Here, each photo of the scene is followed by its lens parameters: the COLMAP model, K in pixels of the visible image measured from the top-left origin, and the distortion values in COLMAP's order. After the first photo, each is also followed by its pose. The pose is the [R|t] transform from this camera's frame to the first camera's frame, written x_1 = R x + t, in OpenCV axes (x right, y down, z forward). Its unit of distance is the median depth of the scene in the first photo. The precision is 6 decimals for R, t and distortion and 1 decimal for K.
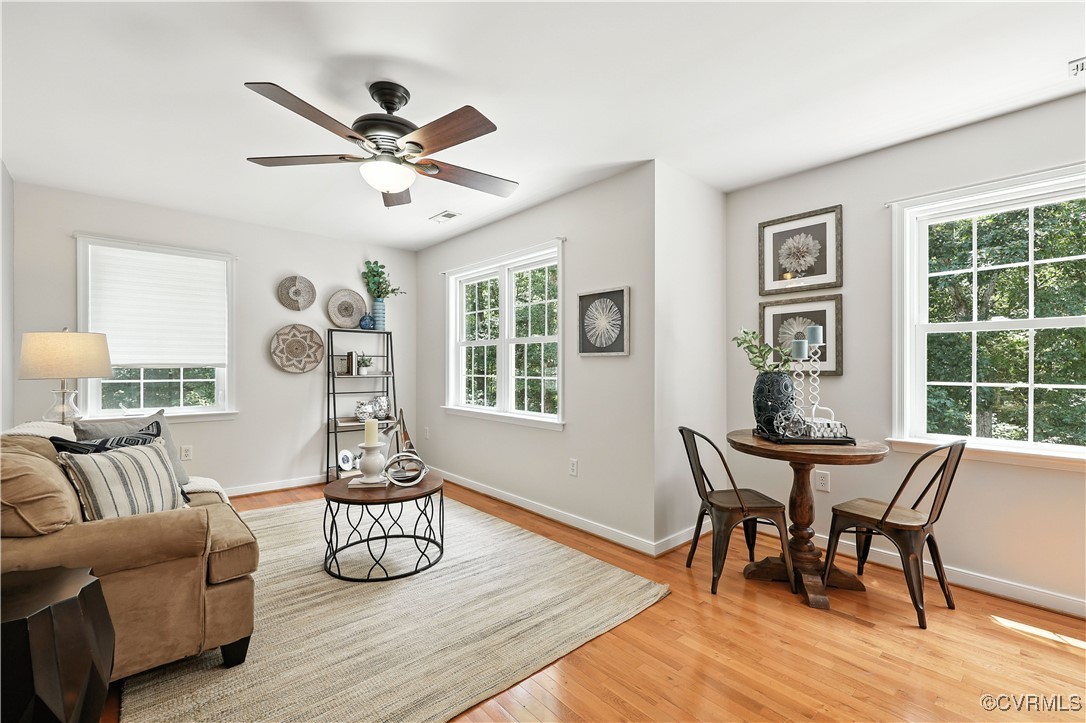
lens RADIAL K [[475.2, 0, 543.0], [0, 475.2, 360.7], [0, 0, 1]] dist [-0.002589, 0.000215]
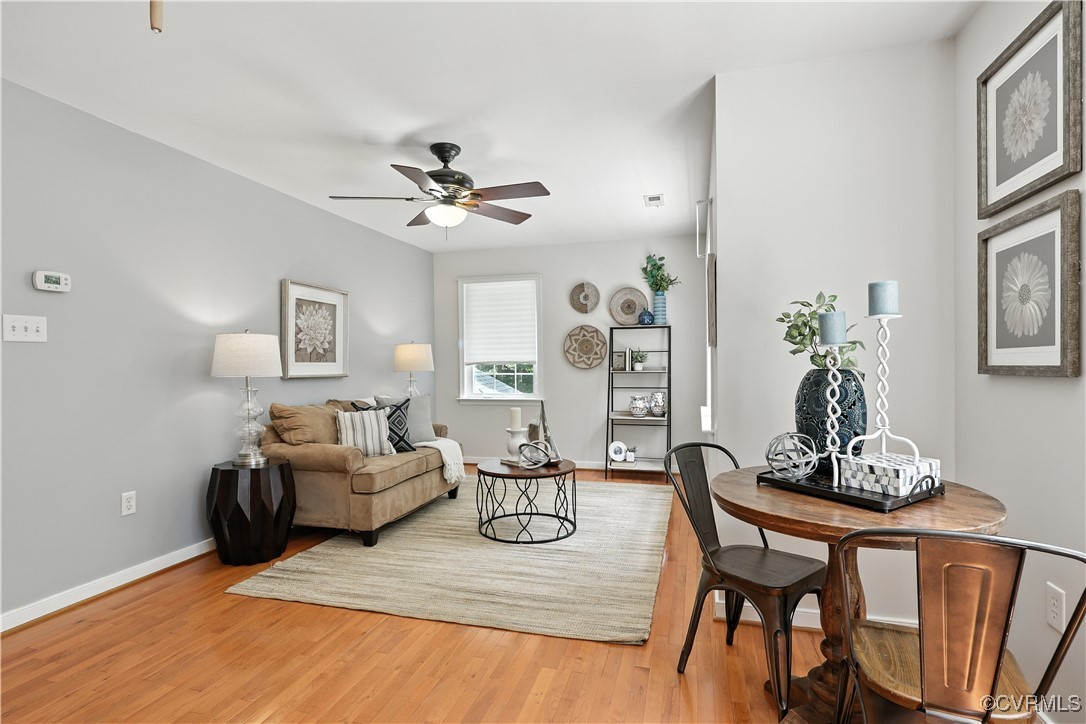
lens RADIAL K [[551.6, 0, 539.1], [0, 551.6, 367.1], [0, 0, 1]] dist [-0.001961, 0.000044]
pose [[0.530684, 0.000057, -0.847570, 0.575720], [0.019134, 0.999744, 0.012047, 0.004624], [0.847354, -0.022610, 0.530547, 0.225879]]
